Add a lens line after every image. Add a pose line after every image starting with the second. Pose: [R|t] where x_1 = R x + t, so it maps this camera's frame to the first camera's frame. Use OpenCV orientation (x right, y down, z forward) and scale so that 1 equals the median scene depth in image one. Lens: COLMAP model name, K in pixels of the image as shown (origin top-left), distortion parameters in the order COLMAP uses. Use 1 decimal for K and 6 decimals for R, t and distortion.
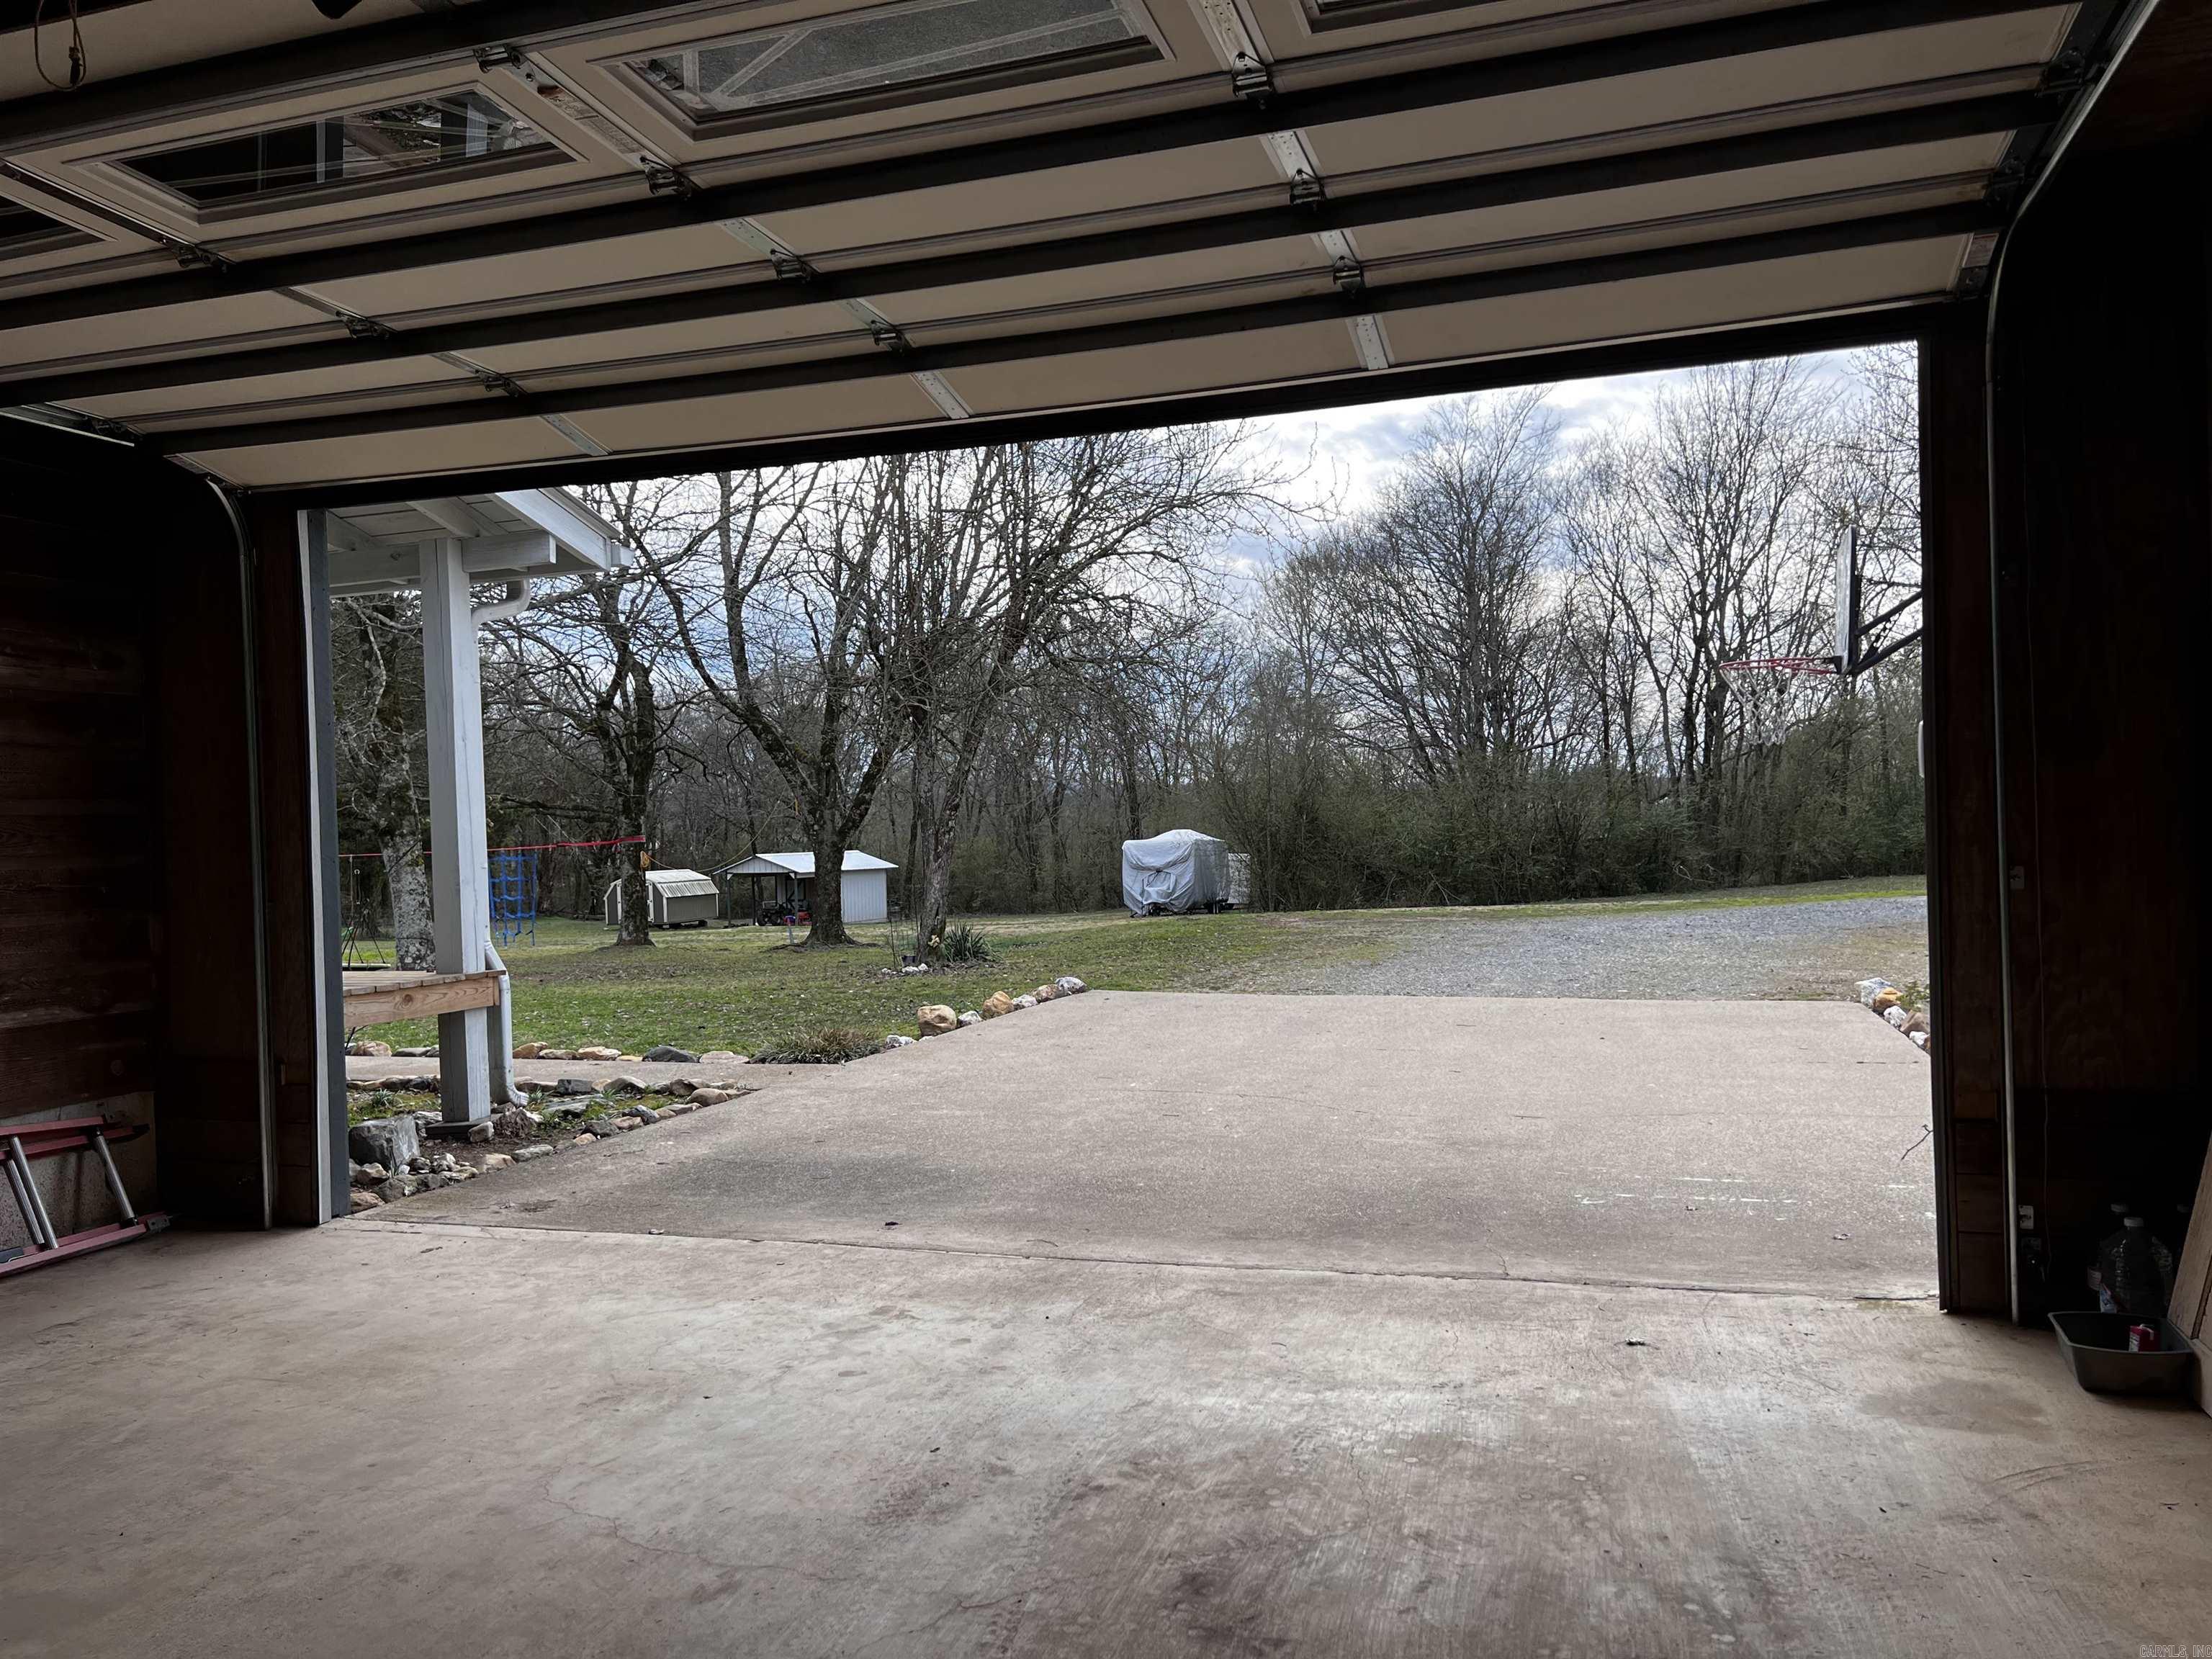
lens RADIAL K [[1650.2, 0, 1106.0], [0, 1650.2, 829.5], [0, 0, 1]] dist [-0.000041, -0.000043]
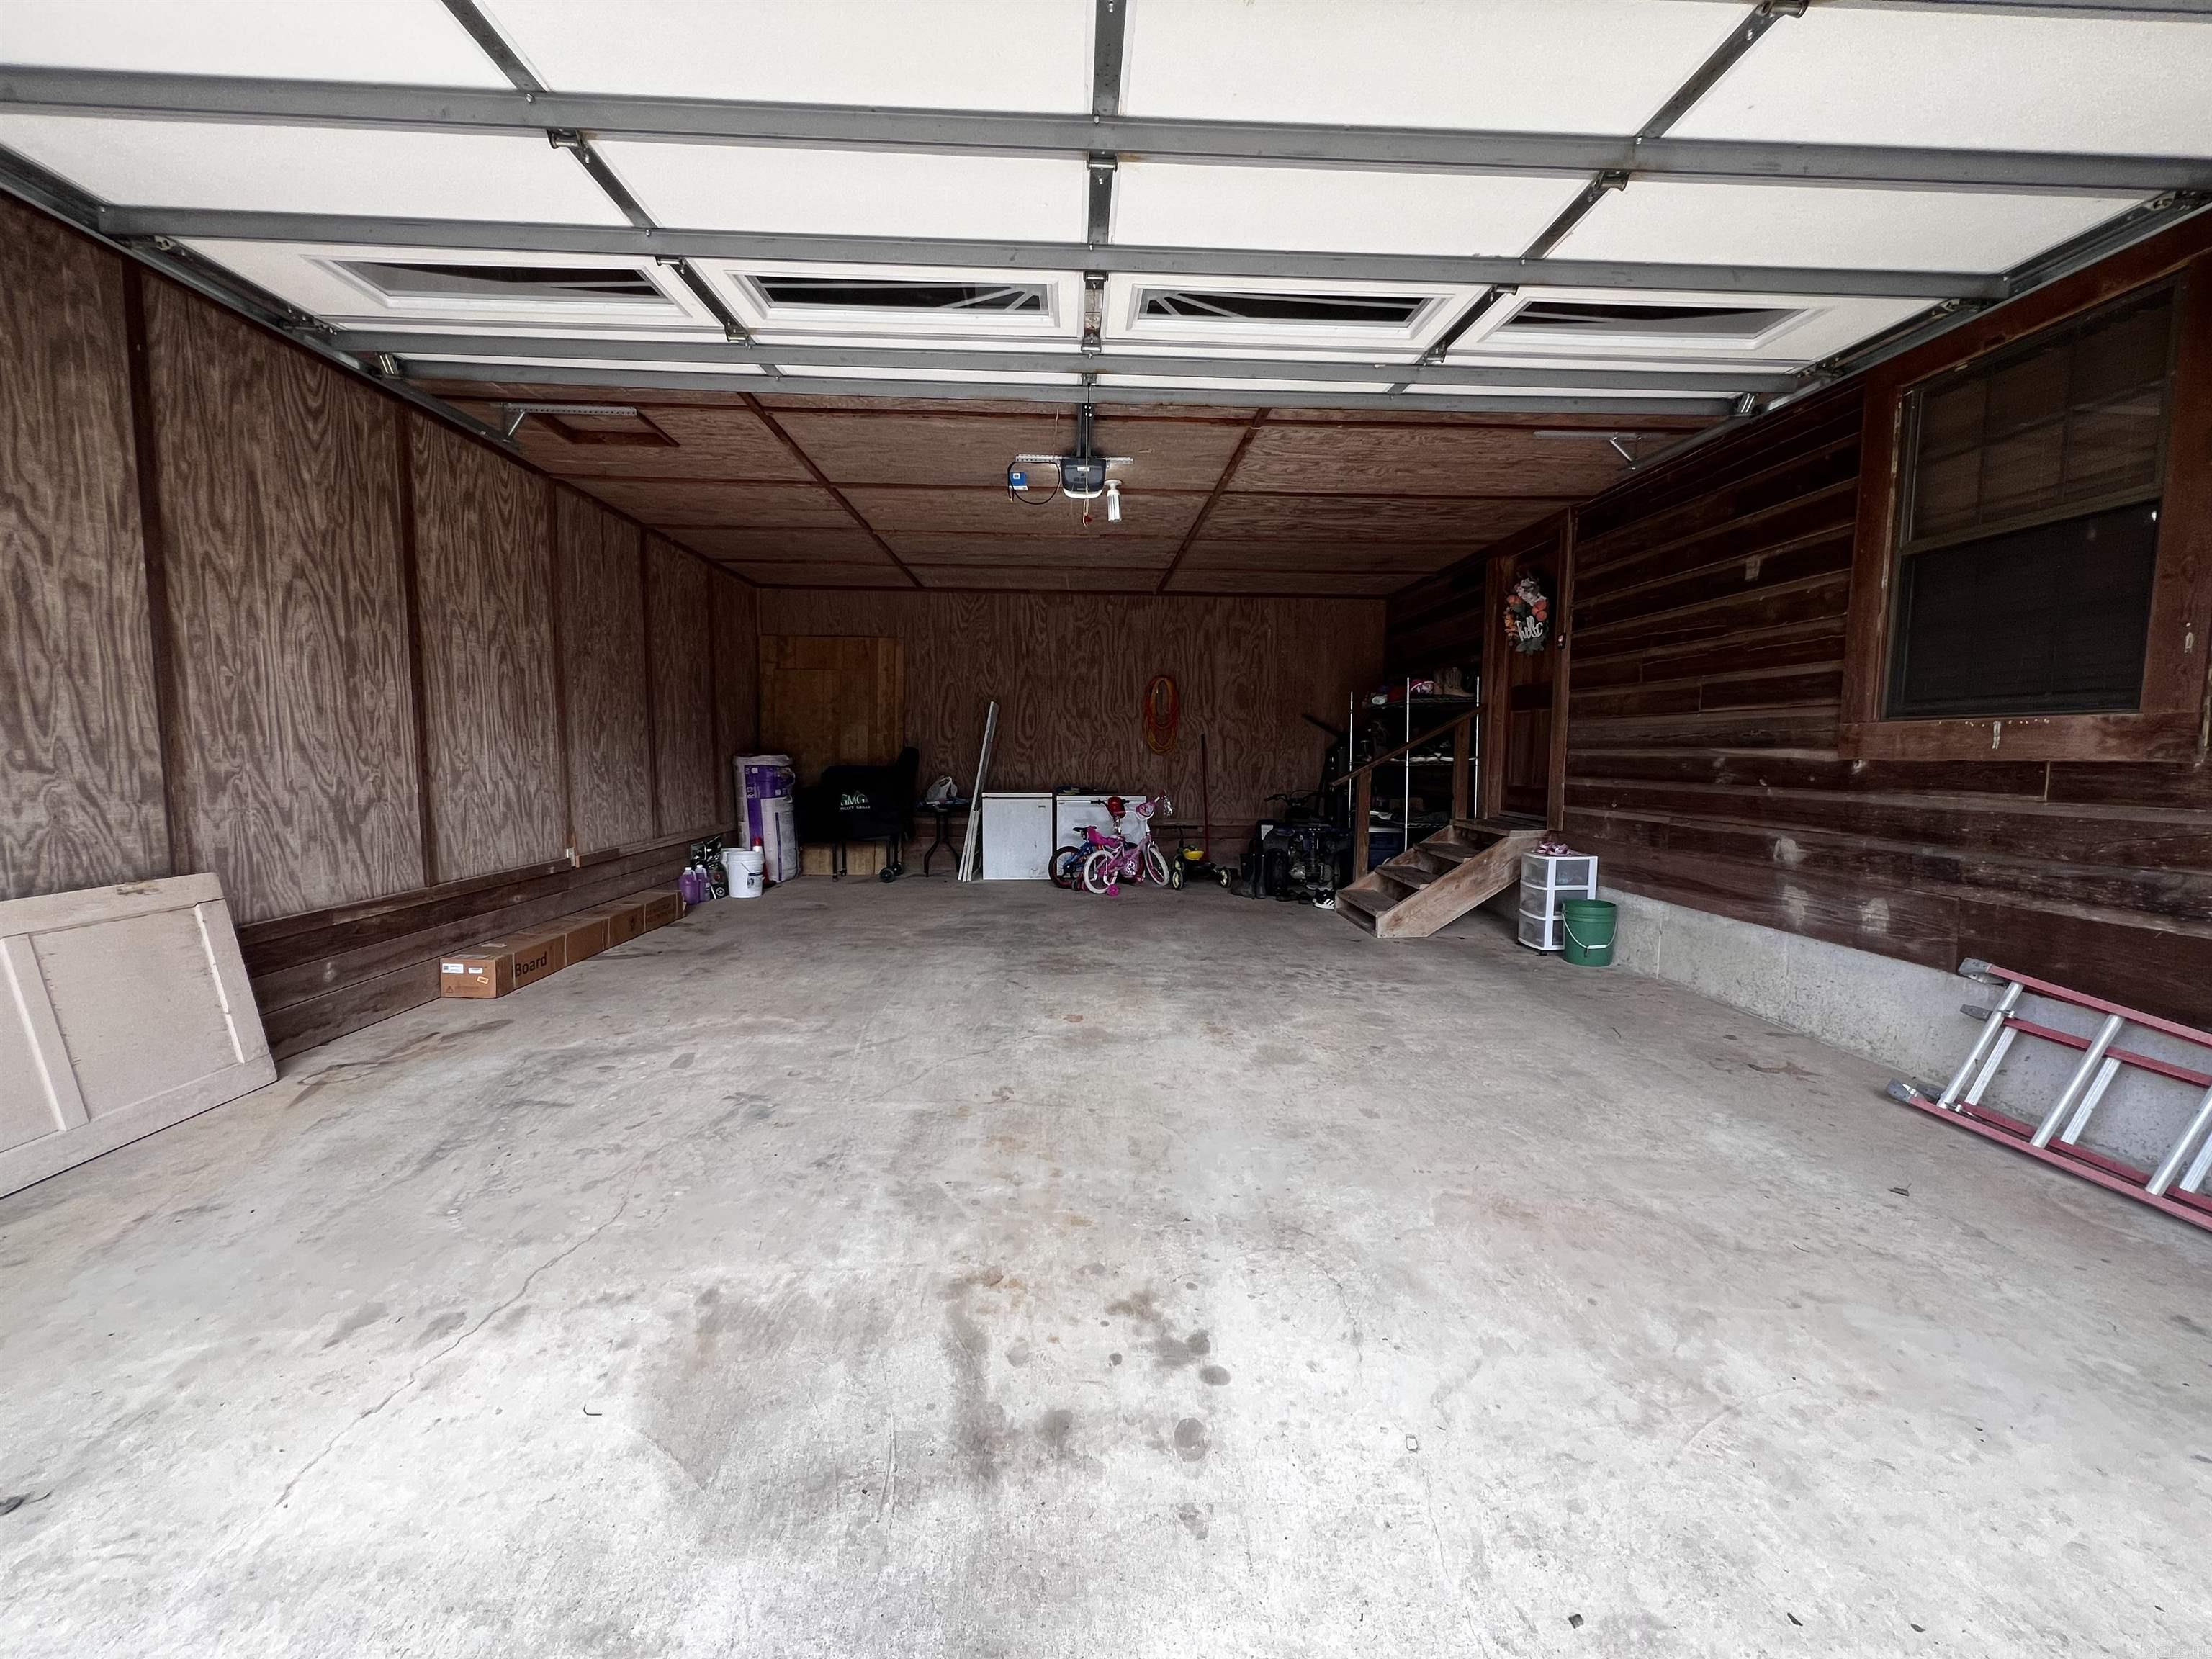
lens RADIAL K [[884.7, 0, 1106.0], [0, 884.7, 829.5], [0, 0, 1]] dist [-0.001177, -0.000192]
pose [[-0.937859, 0.045687, -0.343995, 0.011170], [0.015597, 0.995843, 0.089737, 0.012632], [0.346665, 0.078796, -0.934673, 1.416667]]
